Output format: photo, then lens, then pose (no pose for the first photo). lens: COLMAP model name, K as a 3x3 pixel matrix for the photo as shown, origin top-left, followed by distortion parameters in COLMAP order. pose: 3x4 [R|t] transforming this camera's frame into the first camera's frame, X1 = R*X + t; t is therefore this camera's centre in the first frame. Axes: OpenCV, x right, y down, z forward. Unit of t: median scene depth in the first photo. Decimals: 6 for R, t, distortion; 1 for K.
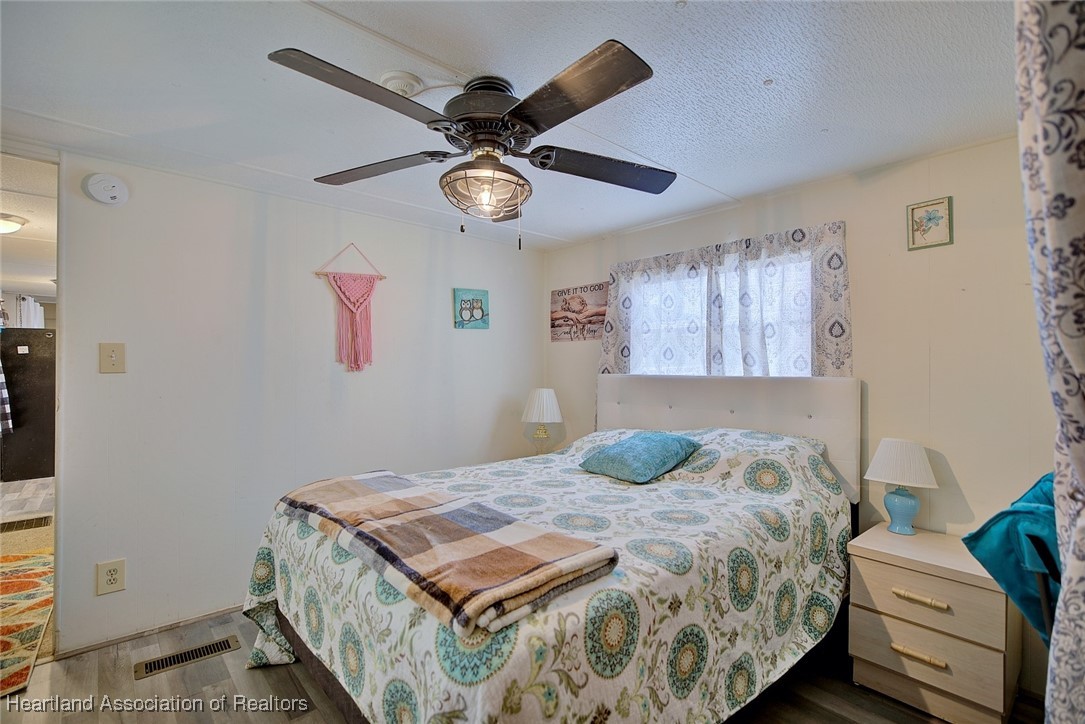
lens RADIAL K [[501.7, 0, 544.2], [0, 501.7, 360.7], [0, 0, 1]] dist [-0.004098, 0.000214]
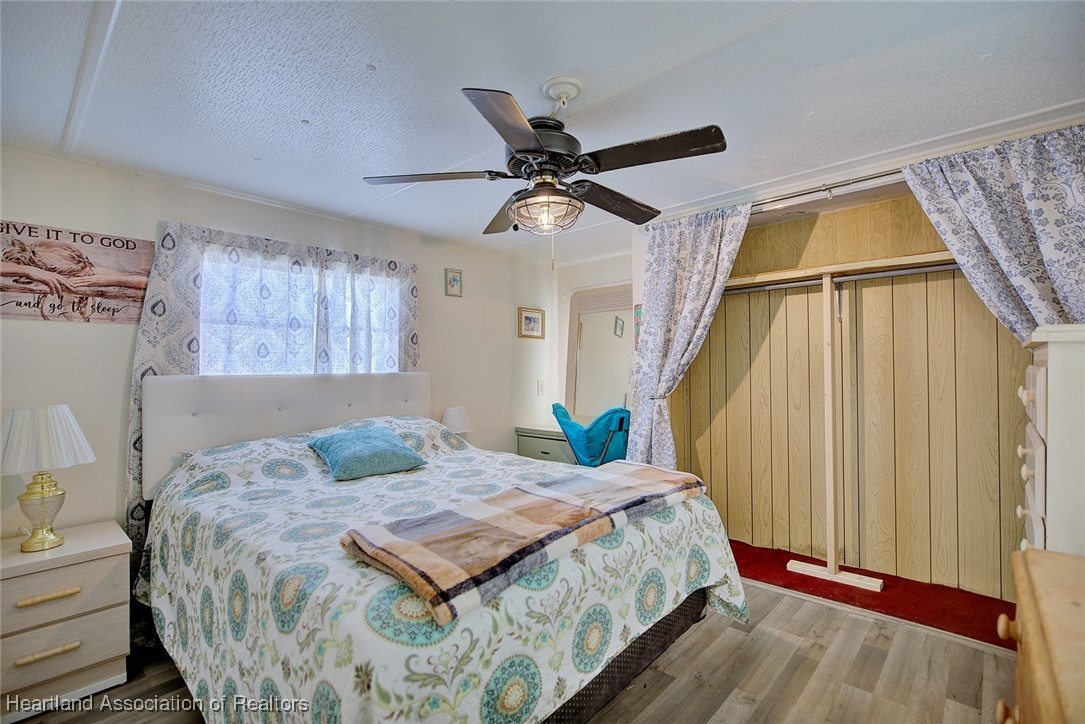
lens RADIAL K [[501.7, 0, 541.9], [0, 501.7, 363.6], [0, 0, 1]] dist [-0.004098, 0.000214]
pose [[-0.103347, 0.012248, 0.994570, -0.585460], [-0.000241, 0.999924, -0.012339, 0.016997], [-0.994645, -0.001515, -0.103337, 0.518323]]
